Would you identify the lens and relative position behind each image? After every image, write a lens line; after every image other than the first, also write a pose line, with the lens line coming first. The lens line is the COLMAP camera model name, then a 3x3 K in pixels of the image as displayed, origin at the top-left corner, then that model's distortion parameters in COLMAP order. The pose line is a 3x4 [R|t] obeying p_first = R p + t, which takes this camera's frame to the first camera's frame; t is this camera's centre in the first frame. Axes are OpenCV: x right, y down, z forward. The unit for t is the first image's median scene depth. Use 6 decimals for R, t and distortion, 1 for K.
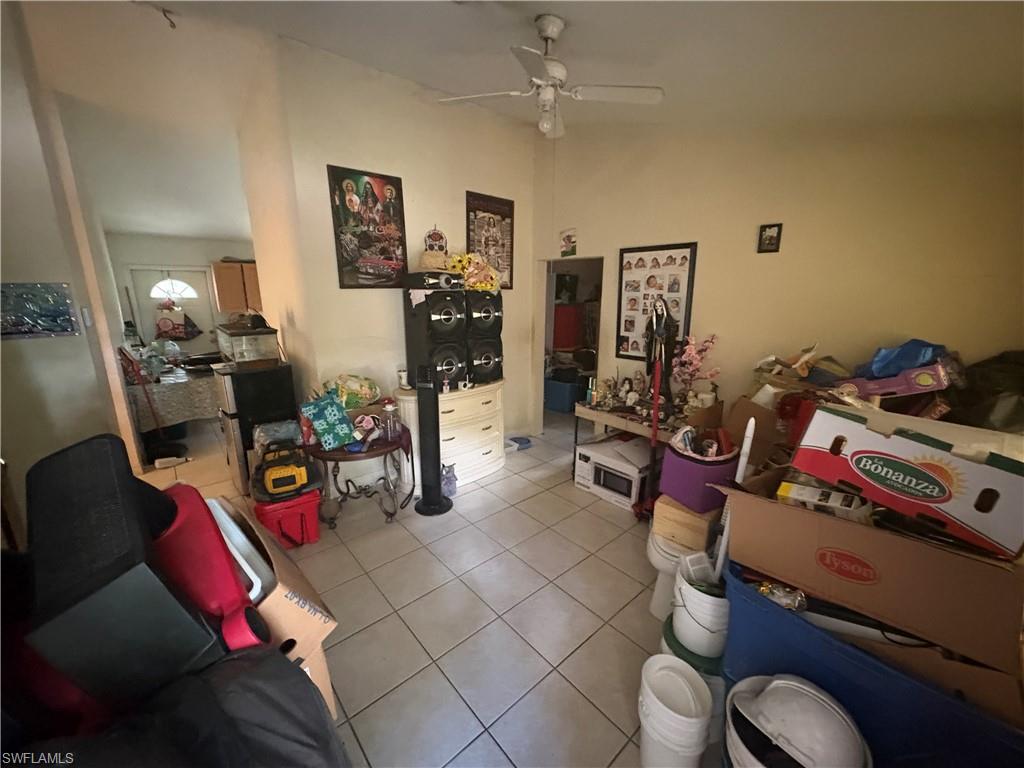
lens RADIAL K [[406.2, 0, 513.0], [0, 406.2, 384.4], [0, 0, 1]] dist [-0.000354, -0.000112]
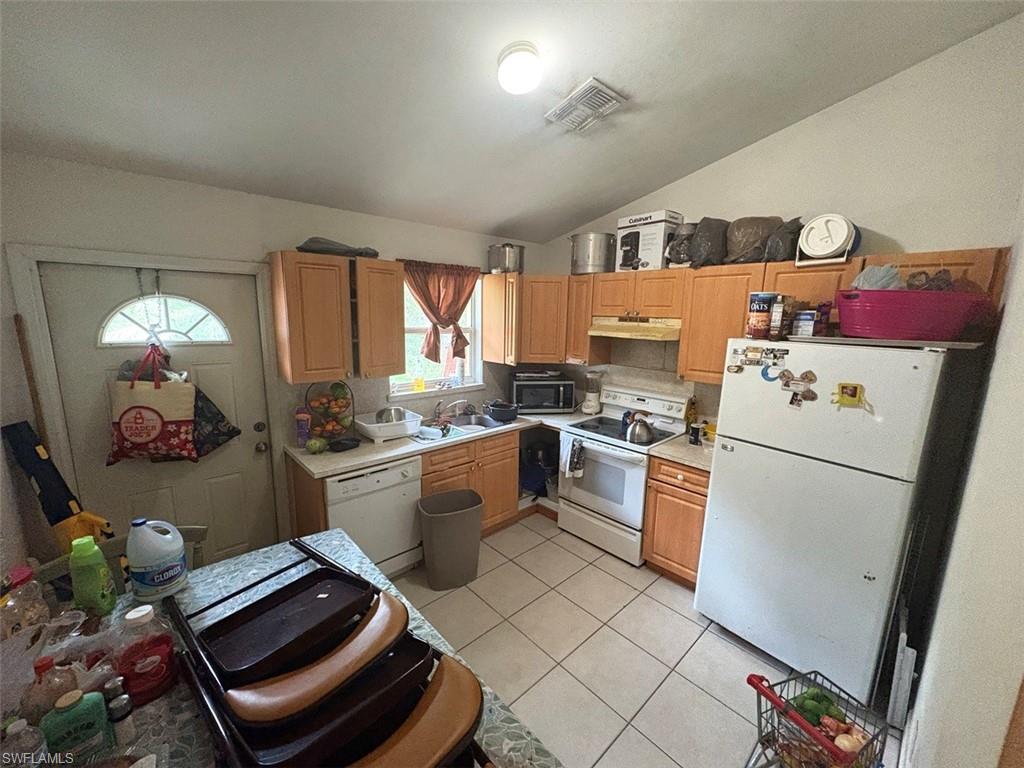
lens RADIAL K [[406.2, 0, 510.2], [0, 406.2, 385.5], [0, 0, 1]] dist [-0.000354, -0.000112]
pose [[0.999435, 0.010218, 0.032029, -0.540312], [-0.008356, 0.998296, -0.057746, -0.157031], [-0.032564, 0.057445, 0.997817, 0.629930]]
